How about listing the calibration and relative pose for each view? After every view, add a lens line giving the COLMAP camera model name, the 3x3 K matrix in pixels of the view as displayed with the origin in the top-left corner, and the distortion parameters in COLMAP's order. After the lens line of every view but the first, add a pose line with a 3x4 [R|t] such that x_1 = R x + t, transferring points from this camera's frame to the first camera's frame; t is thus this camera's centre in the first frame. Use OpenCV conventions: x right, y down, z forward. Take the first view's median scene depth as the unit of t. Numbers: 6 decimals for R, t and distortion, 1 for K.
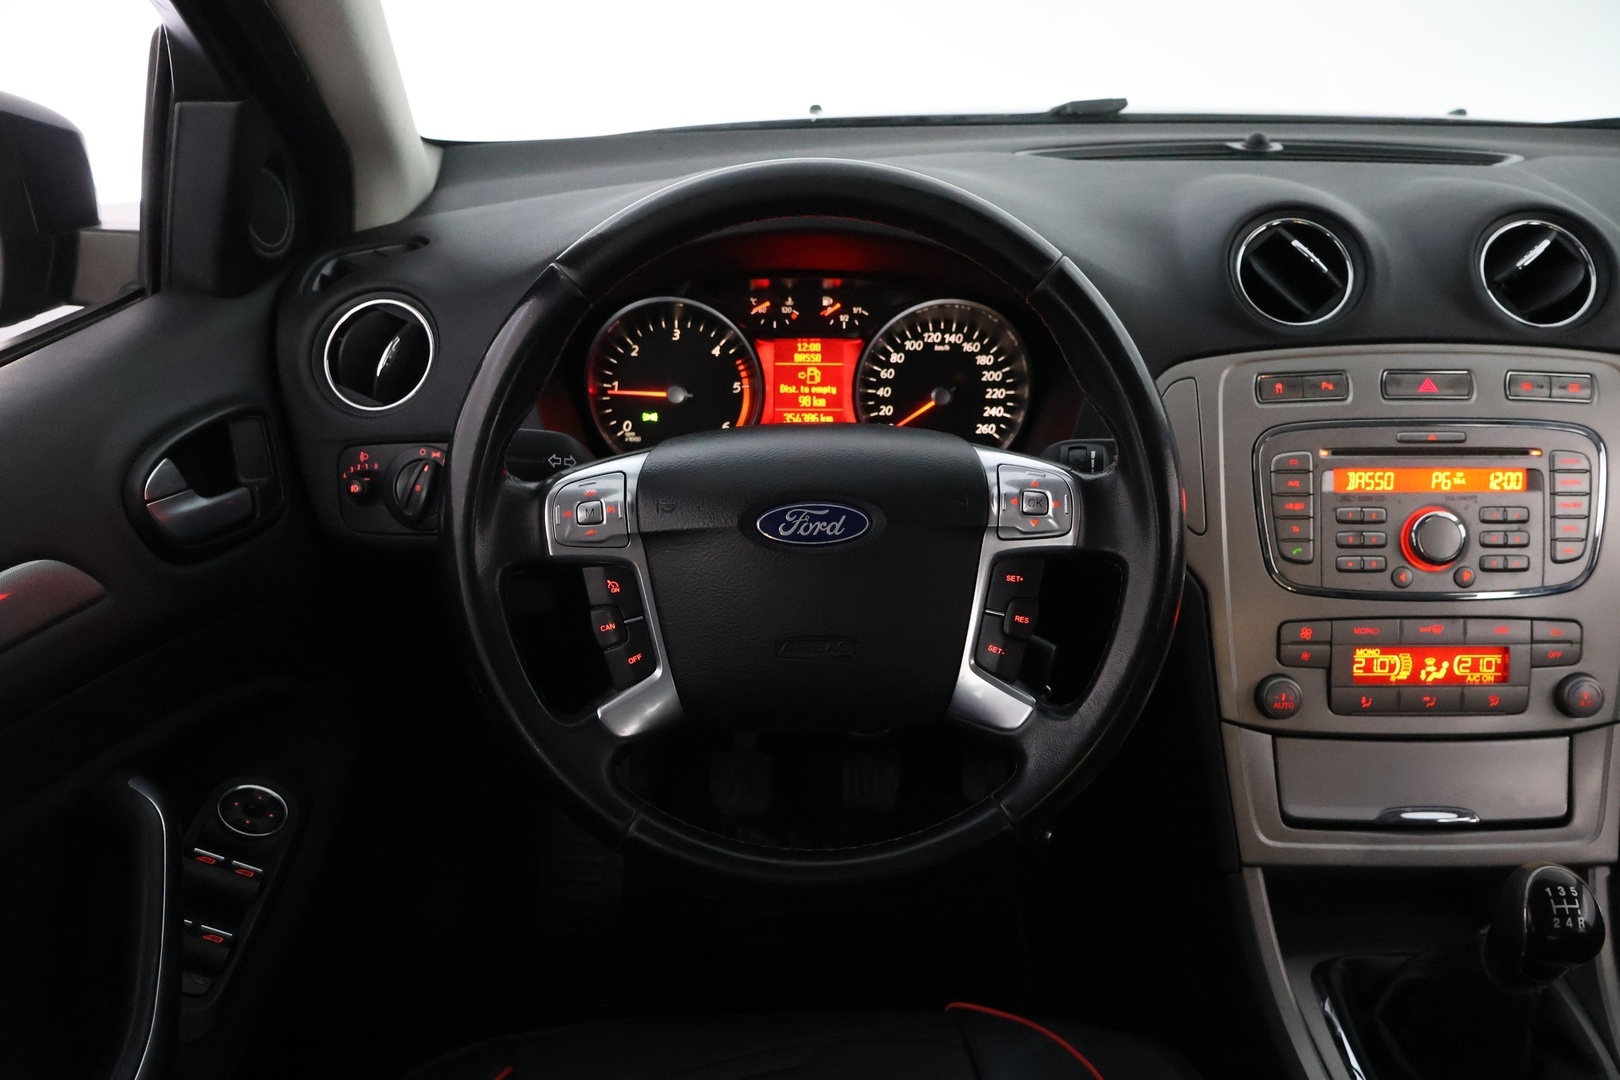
lens RADIAL K [[1372.6, 0, 810.0], [0, 1372.6, 540.0], [0, 0, 1]] dist [-0.006500, 0.000007]
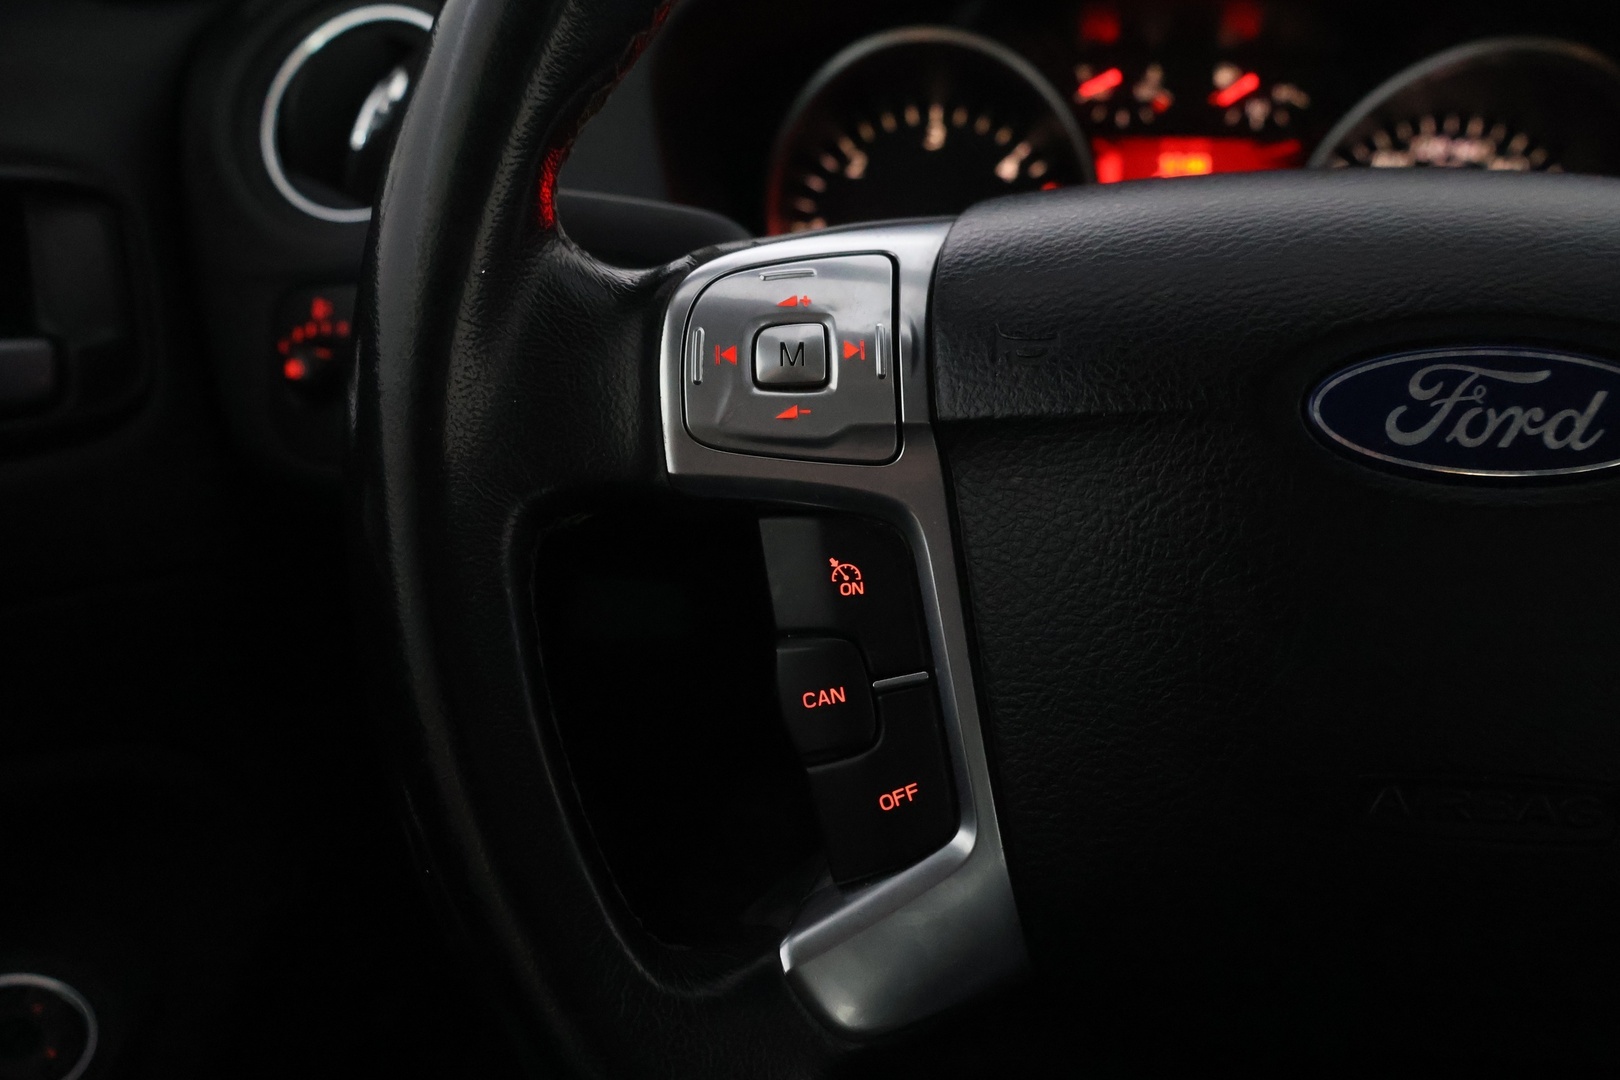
lens RADIAL K [[1330.9, 0, 810.0], [0, 1330.9, 540.0], [0, 0, 1]] dist [0.040045, -0.001700]
pose [[0.993607, 0.051442, -0.100493, -0.095741], [-0.053865, 0.998316, -0.021543, 0.025540], [0.099216, 0.026818, 0.994705, 0.536948]]
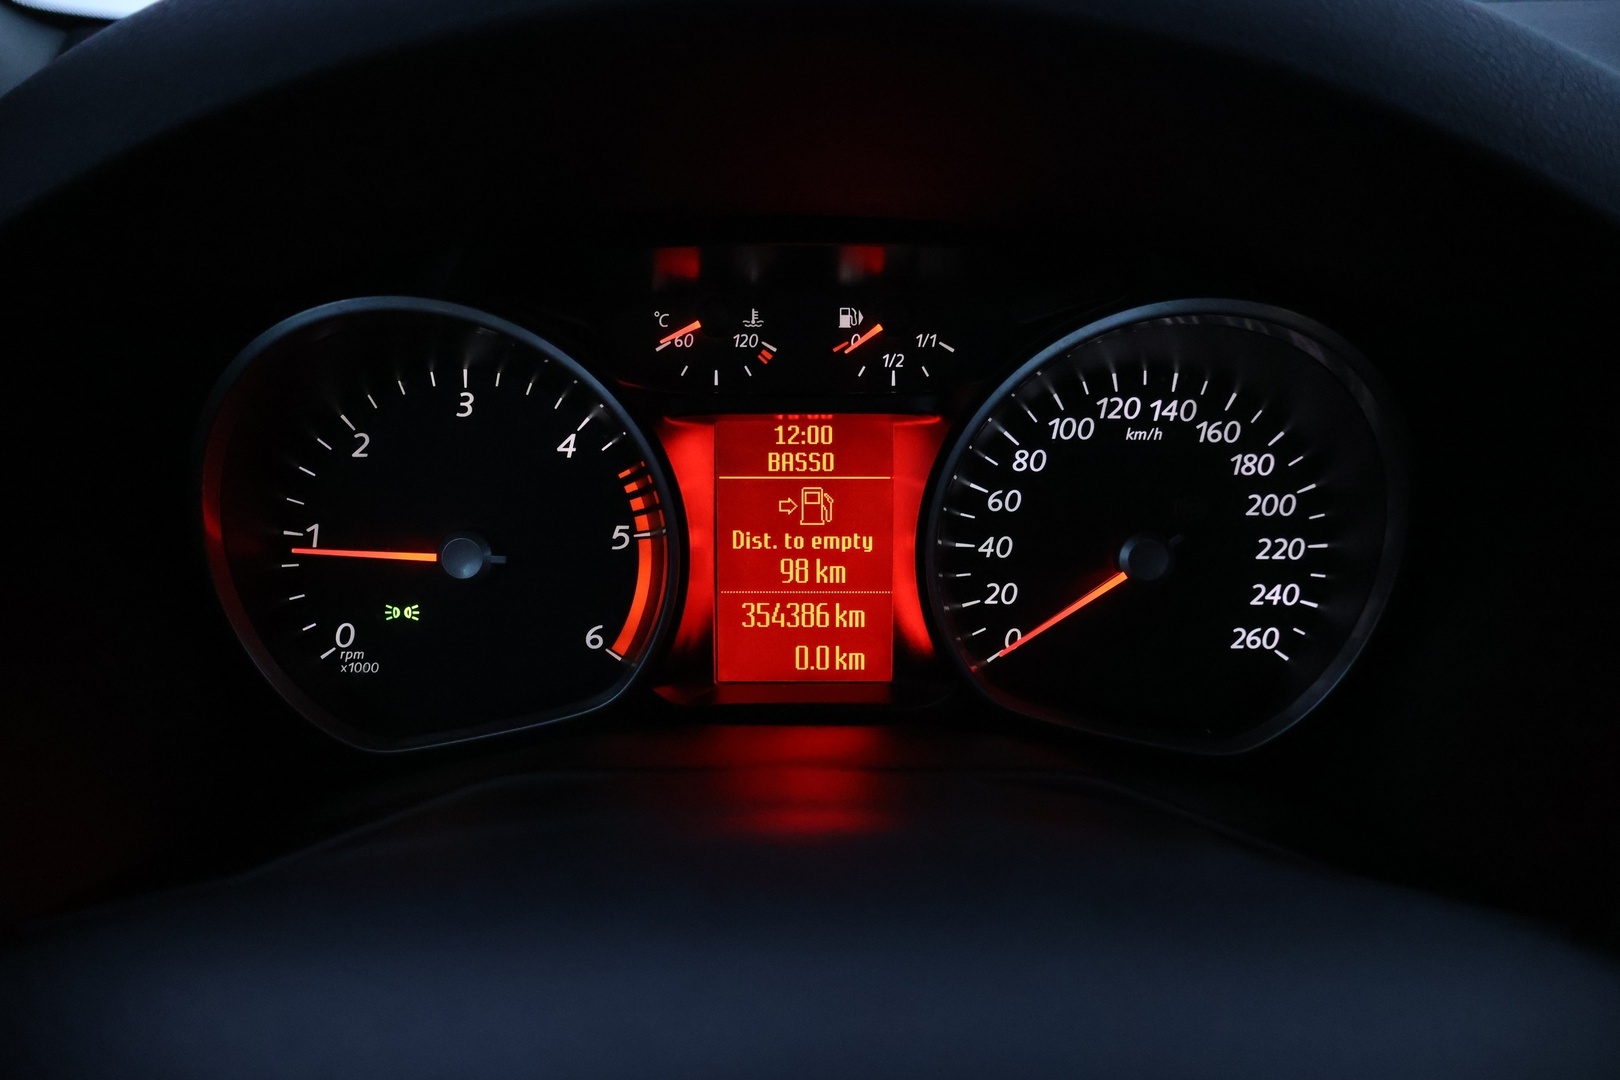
lens RADIAL K [[1330.9, 0, 810.0], [0, 1330.9, 540.0], [0, 0, 1]] dist [0.040045, -0.001700]
pose [[0.999871, -0.003786, -0.015617, 0.007654], [0.003076, 0.998972, -0.045217, -0.105083], [0.015772, 0.045163, 0.998855, 0.699838]]
